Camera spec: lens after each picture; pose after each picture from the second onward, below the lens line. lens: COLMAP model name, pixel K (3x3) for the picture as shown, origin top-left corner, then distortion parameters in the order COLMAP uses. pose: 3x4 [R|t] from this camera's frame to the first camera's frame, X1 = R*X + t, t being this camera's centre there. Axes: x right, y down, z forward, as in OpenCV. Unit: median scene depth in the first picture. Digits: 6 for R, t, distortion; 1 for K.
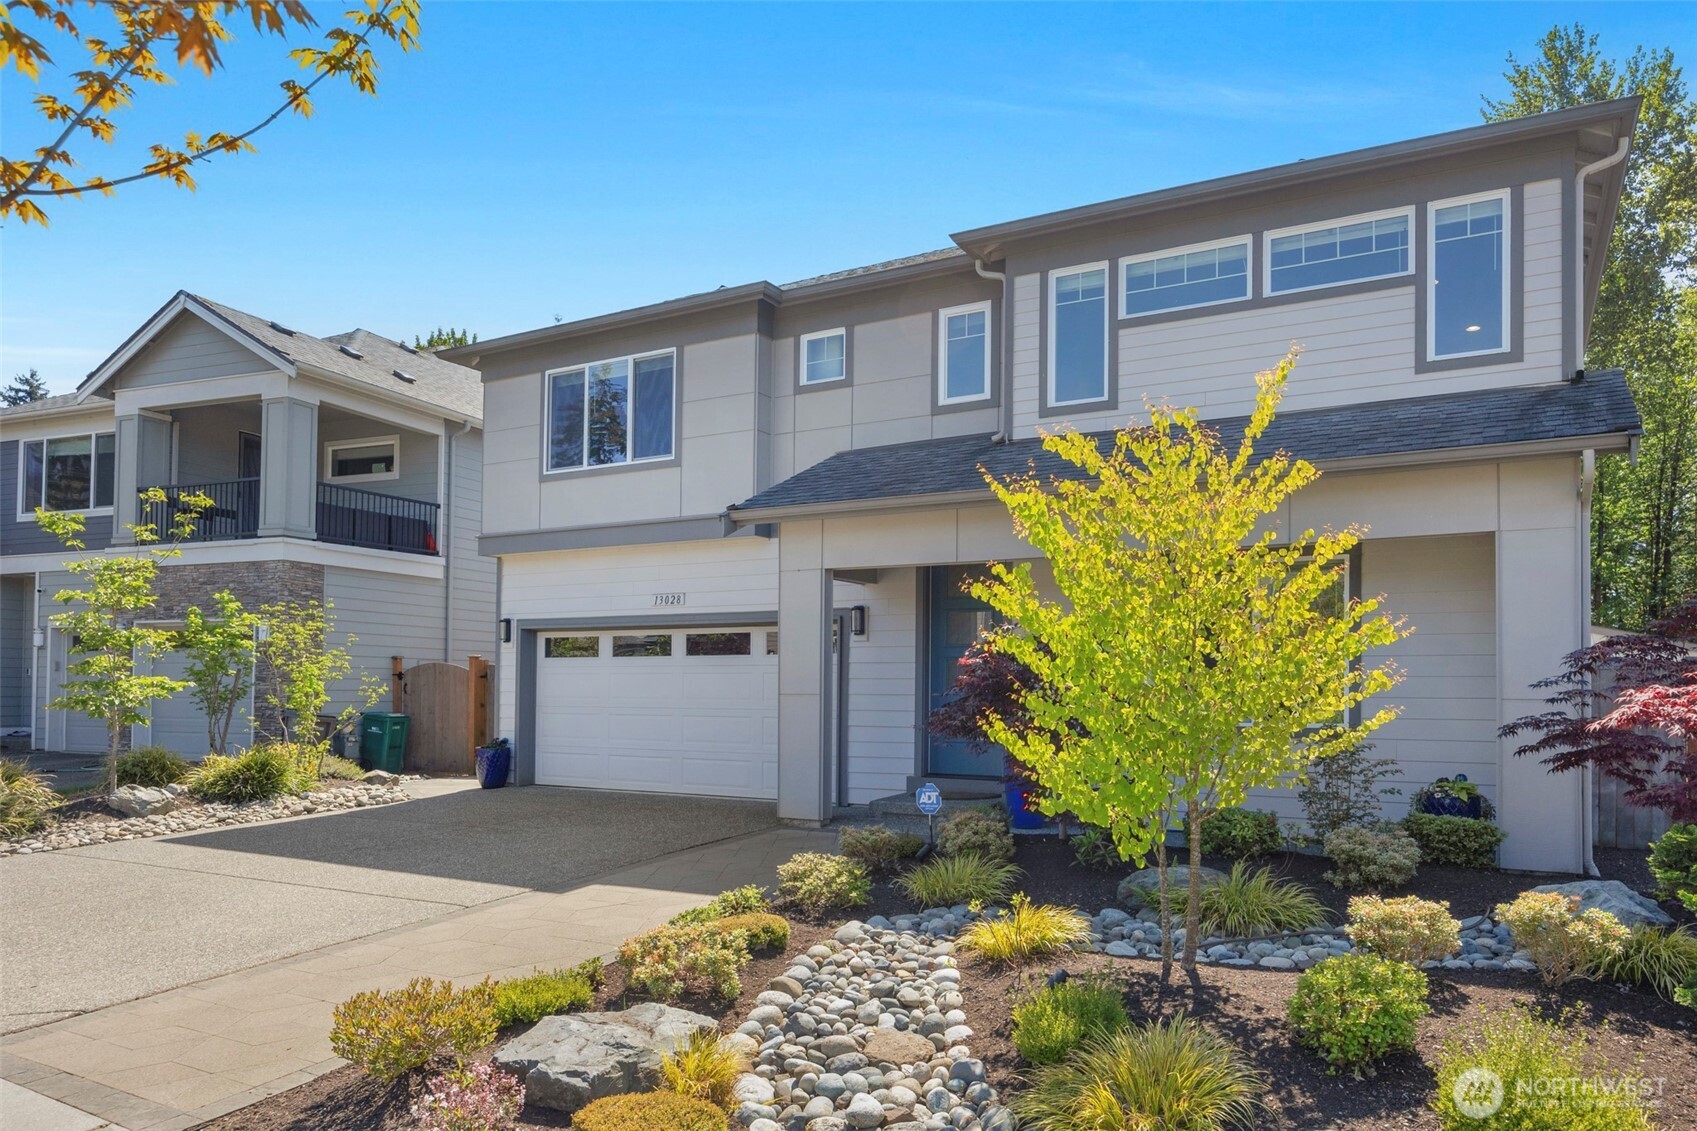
lens RADIAL K [[1026.8, 0, 847.4], [0, 1026.8, 664.6], [0, 0, 1]] dist [-0.003101, -0.000999]
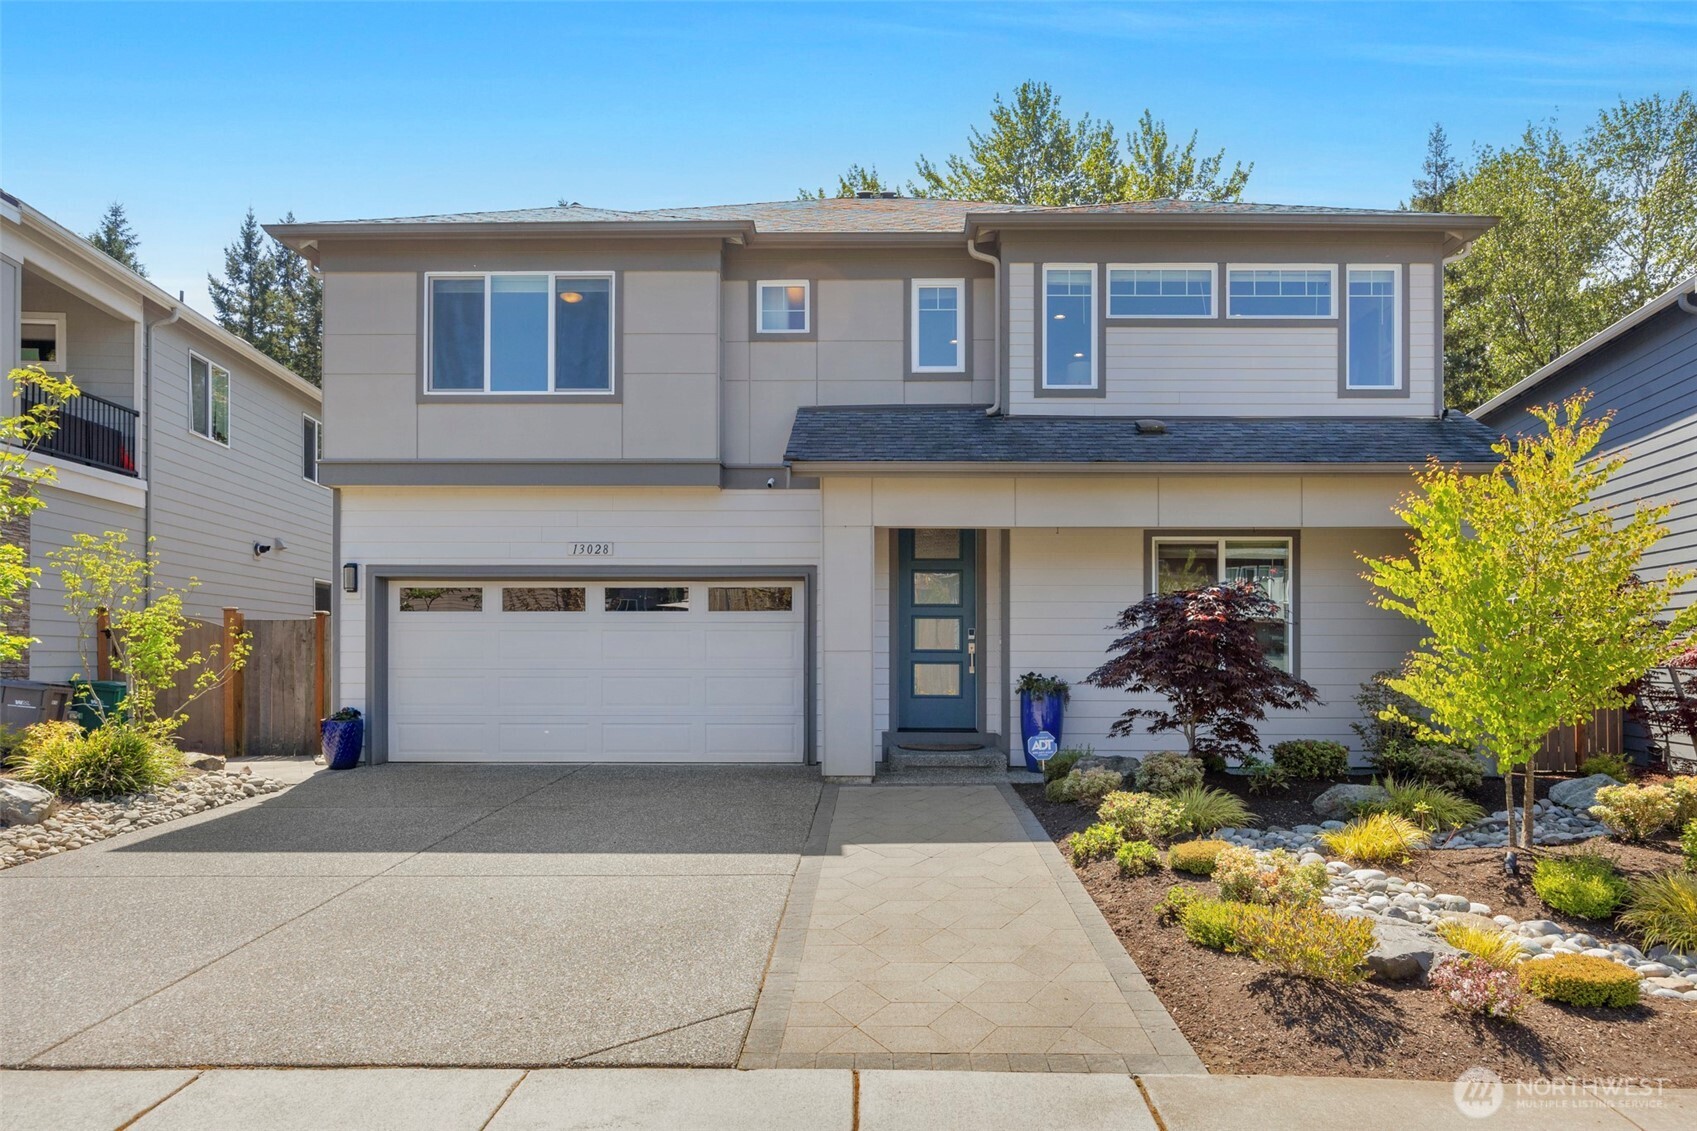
lens RADIAL K [[1063.2, 0, 853.1], [0, 1063.2, 642.4], [0, 0, 1]] dist [-0.003998, -0.000927]
pose [[0.893642, 0.000803, 0.448781, -0.441523], [-0.007089, 0.999899, 0.012325, 0.006891], [-0.448725, -0.014196, 0.893557, 0.065826]]
